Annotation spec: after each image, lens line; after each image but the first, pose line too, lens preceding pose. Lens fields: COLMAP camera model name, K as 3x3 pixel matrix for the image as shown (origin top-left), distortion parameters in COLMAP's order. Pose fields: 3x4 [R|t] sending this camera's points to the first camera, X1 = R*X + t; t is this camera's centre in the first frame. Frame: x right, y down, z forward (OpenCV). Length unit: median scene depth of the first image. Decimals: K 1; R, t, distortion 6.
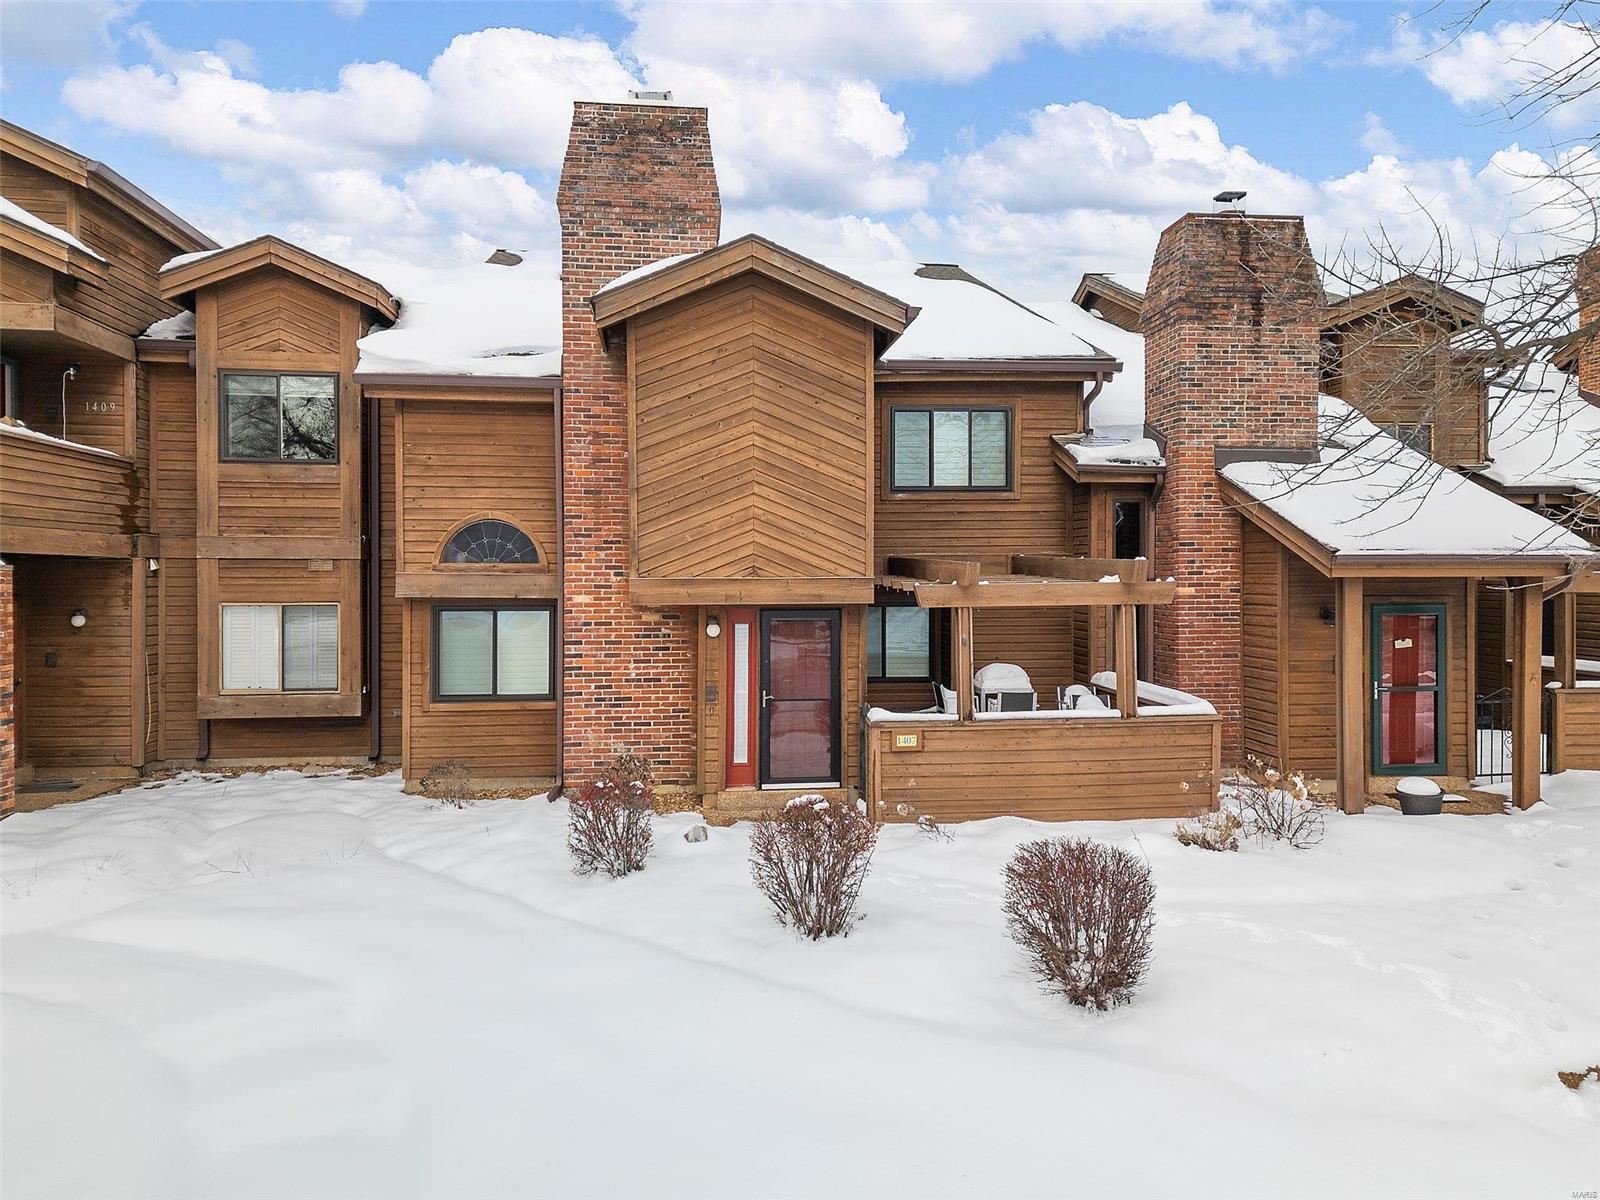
lens RADIAL K [[1126.7, 0, 799.0], [0, 1126.7, 559.7], [0, 0, 1]] dist [0.044120, -0.025880]
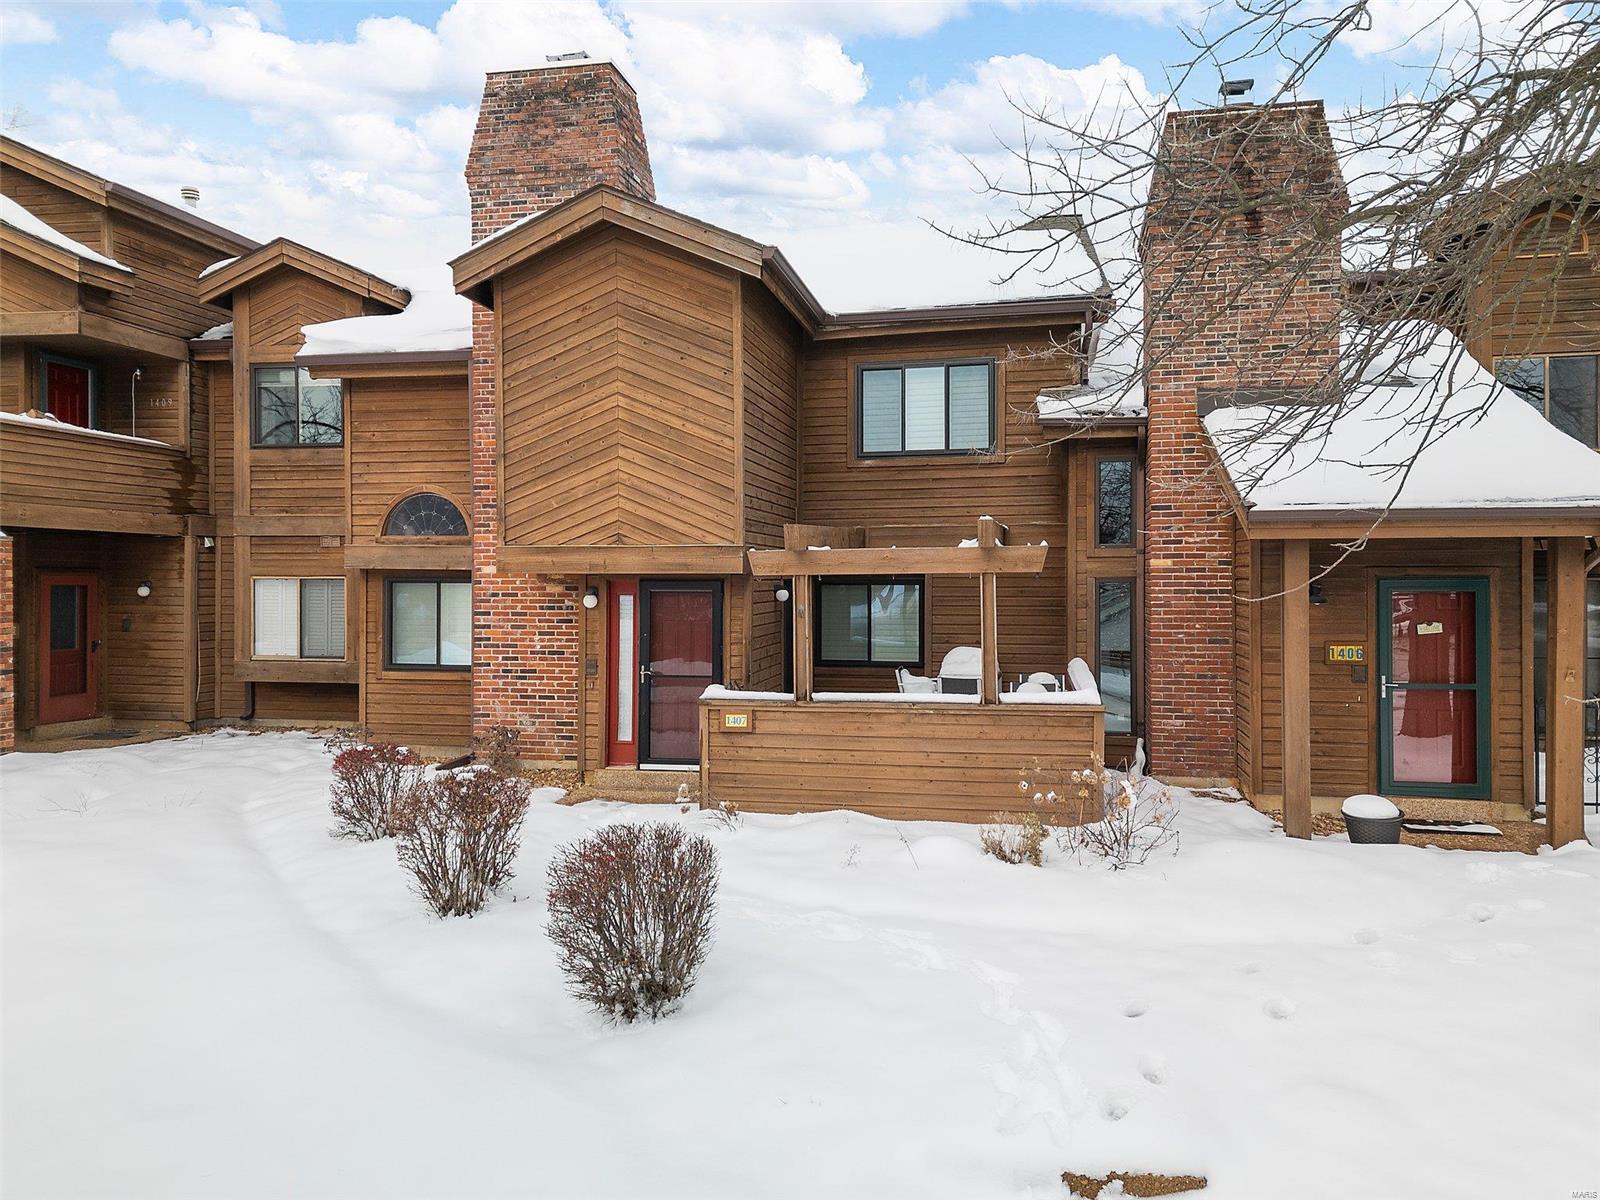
lens RADIAL K [[1126.7, 0, 799.0], [0, 1126.7, 559.7], [0, 0, 1]] dist [0.044120, -0.025880]
pose [[0.952530, -0.002518, -0.304434, 0.370172], [0.001774, 0.999995, -0.002719, 0.028942], [0.304440, 0.002050, 0.952529, 0.128962]]
